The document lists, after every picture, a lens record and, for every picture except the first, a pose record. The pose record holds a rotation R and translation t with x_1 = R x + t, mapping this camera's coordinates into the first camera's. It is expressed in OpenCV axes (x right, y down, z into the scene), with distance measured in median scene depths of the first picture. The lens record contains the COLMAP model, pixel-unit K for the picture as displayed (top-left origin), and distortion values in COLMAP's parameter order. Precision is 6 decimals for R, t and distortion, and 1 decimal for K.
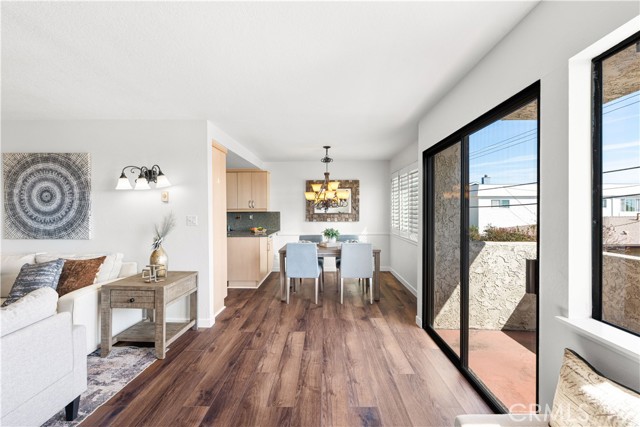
lens RADIAL K [[283.4, 0, 320.3], [0, 283.4, 212.6], [0, 0, 1]] dist [-0.000737, 0.000338]
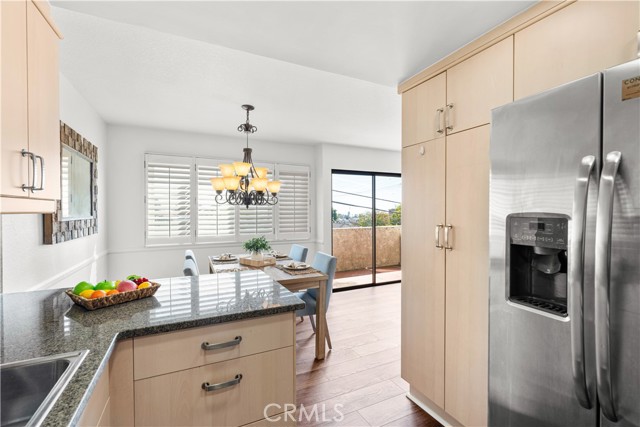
lens RADIAL K [[295.1, 0, 324.3], [0, 295.1, 211.8], [0, 0, 1]] dist [-0.005363, 0.000186]
pose [[-0.468783, 0.000432, 0.883313, -0.926757], [0.009161, 0.999948, 0.004372, -0.004467], [-0.883266, 0.010142, -0.468762, 1.745487]]
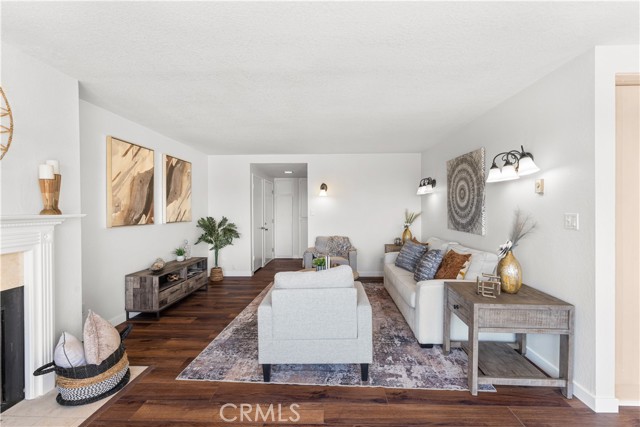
lens RADIAL K [[287.5, 0, 326.1], [0, 287.5, 210.9], [0, 0, 1]] dist [-0.003200, -0.000229]
pose [[-0.009893, 0.011953, -0.999880, 0.192278], [-0.003000, 0.999924, 0.011983, -0.000972], [0.999947, 0.003118, -0.009856, 0.487441]]
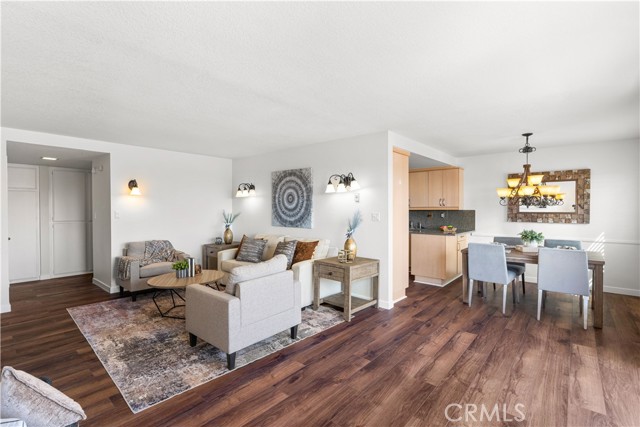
lens RADIAL K [[295.1, 0, 324.3], [0, 295.1, 211.8], [0, 0, 1]] dist [-0.005363, 0.000186]
pose [[0.772301, 0.011096, -0.635160, 0.176880], [-0.008588, 0.999938, 0.007026, -0.000263], [0.635199, 0.000029, 0.772349, -0.102232]]
